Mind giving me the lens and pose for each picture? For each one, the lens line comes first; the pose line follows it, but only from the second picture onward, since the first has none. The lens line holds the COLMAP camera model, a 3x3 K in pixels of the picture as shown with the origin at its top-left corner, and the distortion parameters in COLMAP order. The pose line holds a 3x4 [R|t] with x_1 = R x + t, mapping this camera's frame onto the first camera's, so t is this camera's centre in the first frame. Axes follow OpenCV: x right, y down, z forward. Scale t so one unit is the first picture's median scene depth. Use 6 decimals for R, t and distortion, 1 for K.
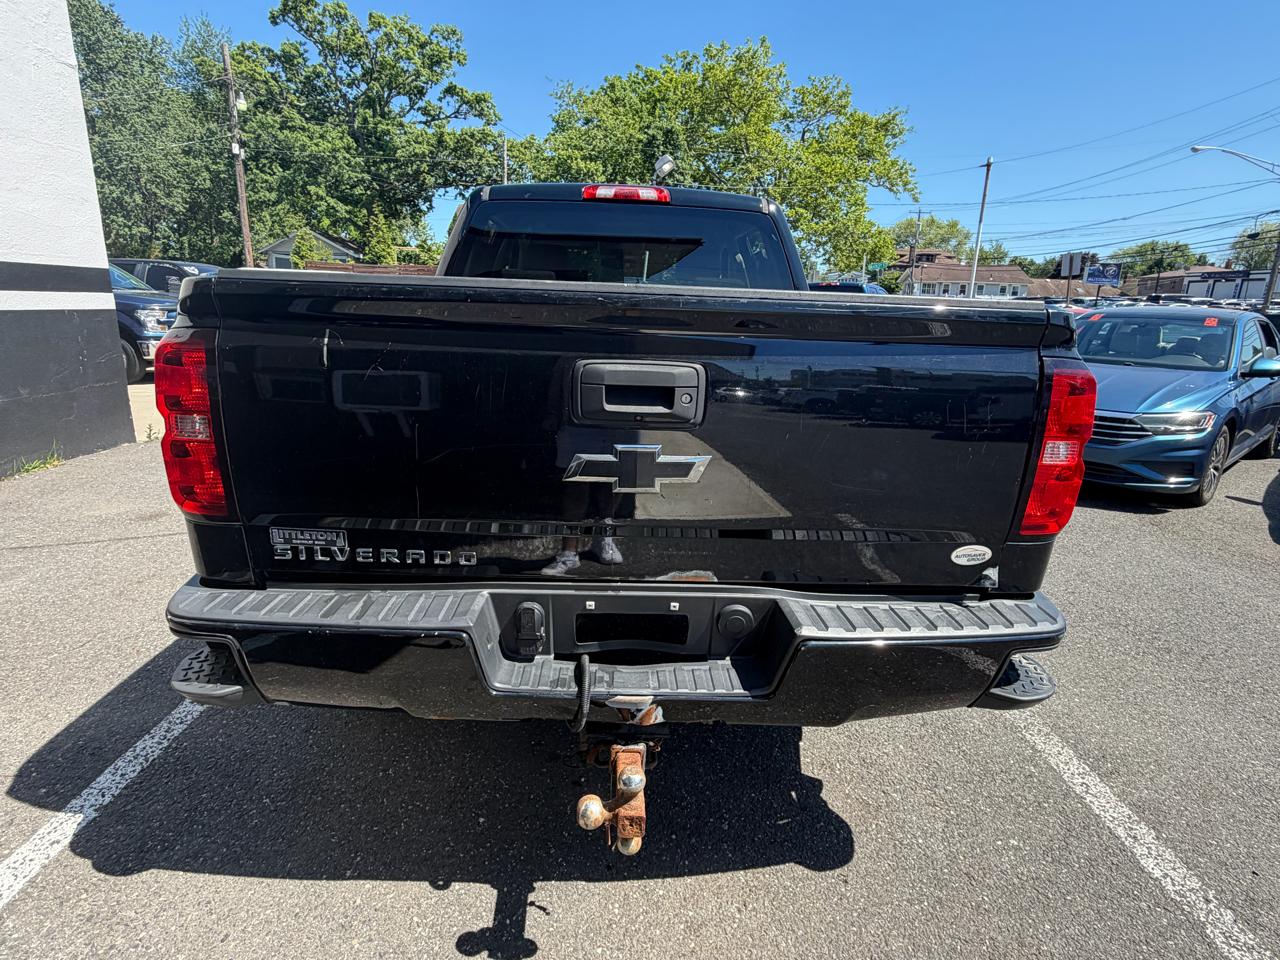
lens RADIAL K [[670.5, 0, 636.8], [0, 670.5, 482.1], [0, 0, 1]] dist [0.000658, -0.001376]
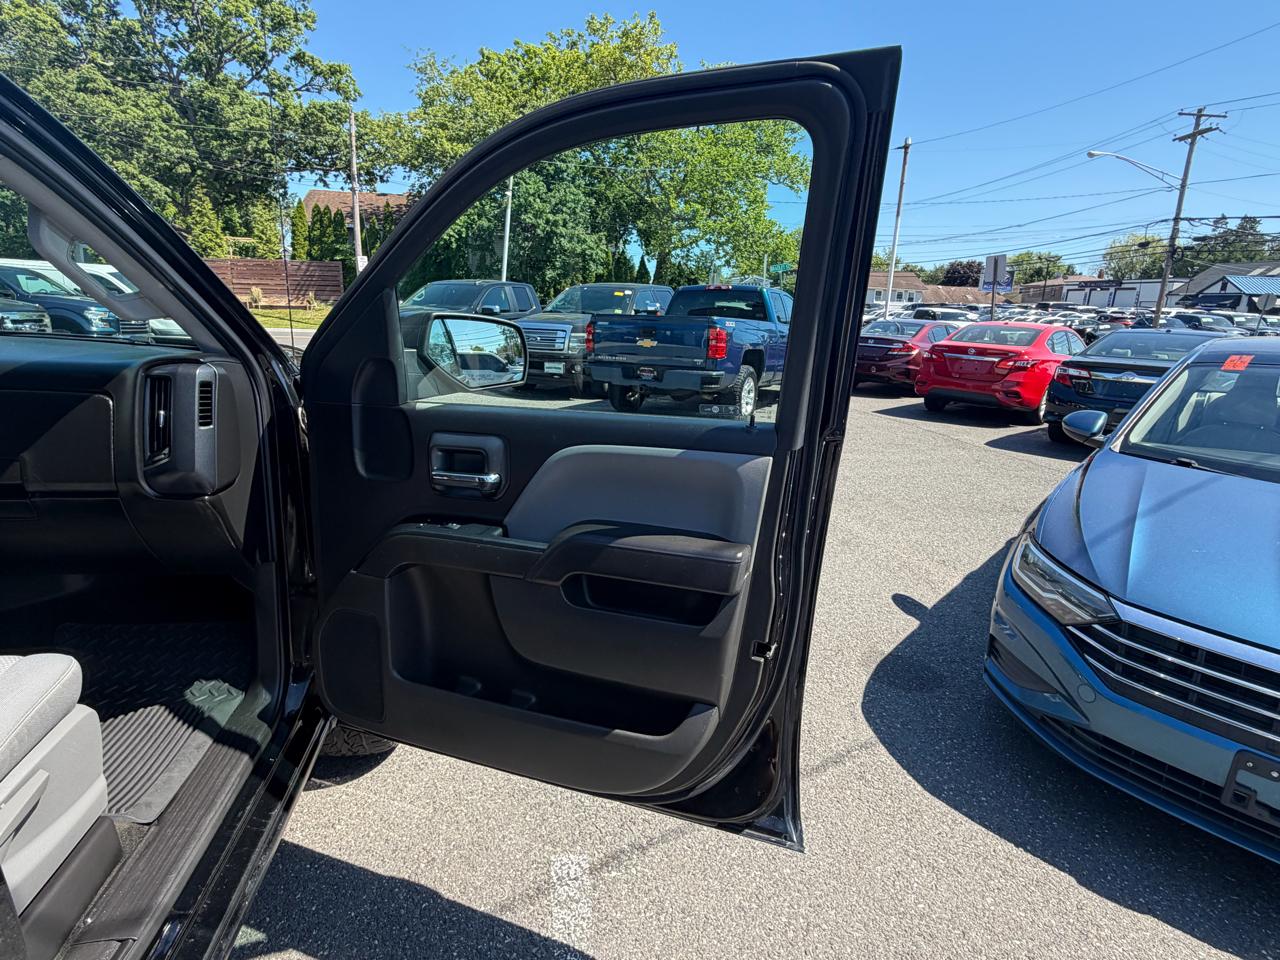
lens RADIAL K [[670.5, 0, 633.3], [0, 670.5, 482.1], [0, 0, 1]] dist [0.000658, -0.001376]
pose [[0.992148, -0.022329, 0.123056, 0.036279], [0.022644, 0.999743, -0.001160, -0.030165], [-0.122999, 0.003937, 0.992399, 0.102751]]
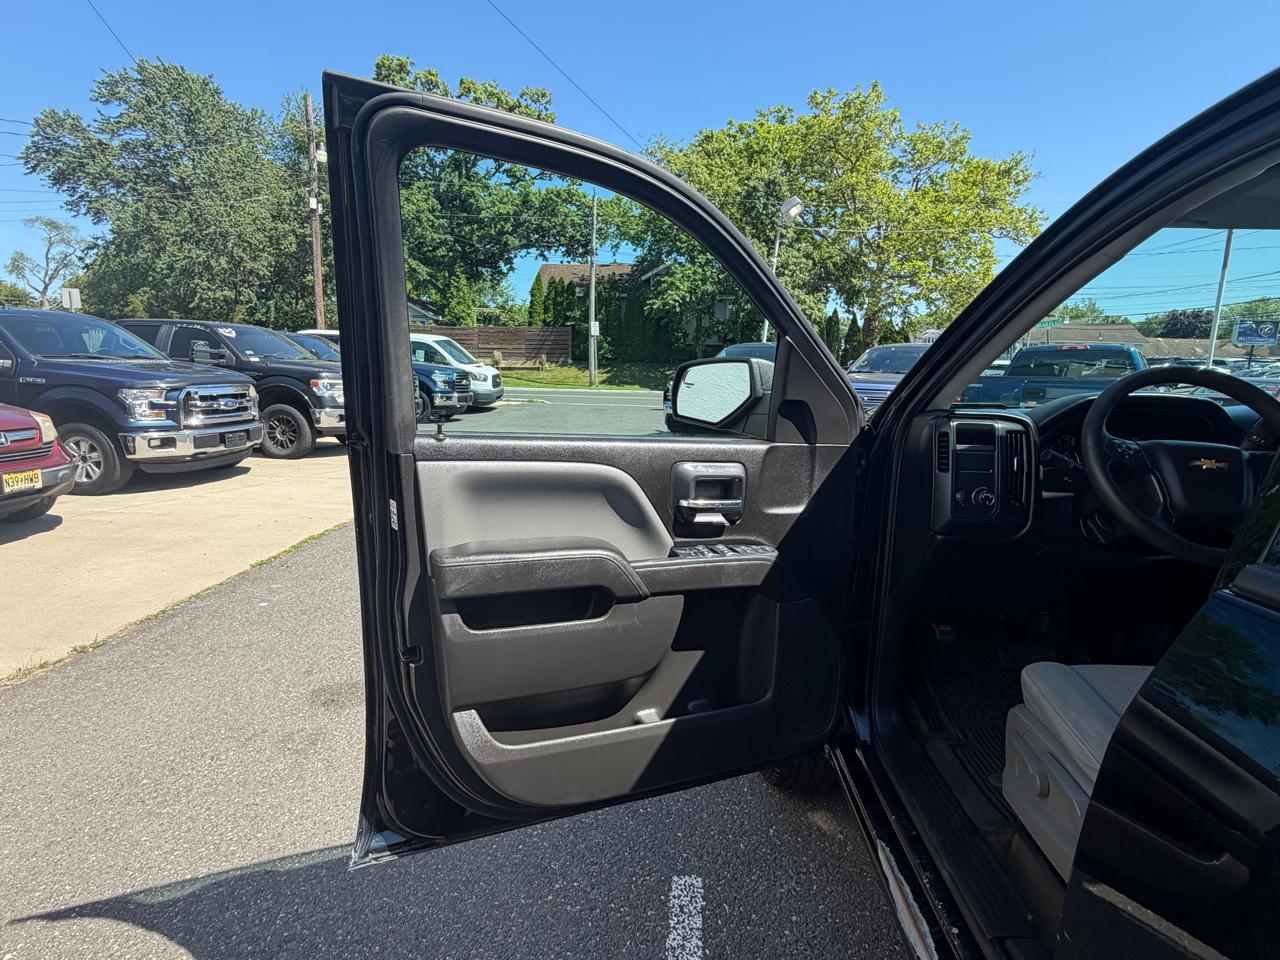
lens RADIAL K [[670.5, 0, 639.4], [0, 670.5, 477.8], [0, 0, 1]] dist [0.000658, -0.001376]
pose [[0.995898, 0.012959, -0.089548, -0.039903], [-0.020958, 0.995814, -0.088972, -0.030533], [0.088020, 0.090484, 0.992001, 0.097807]]
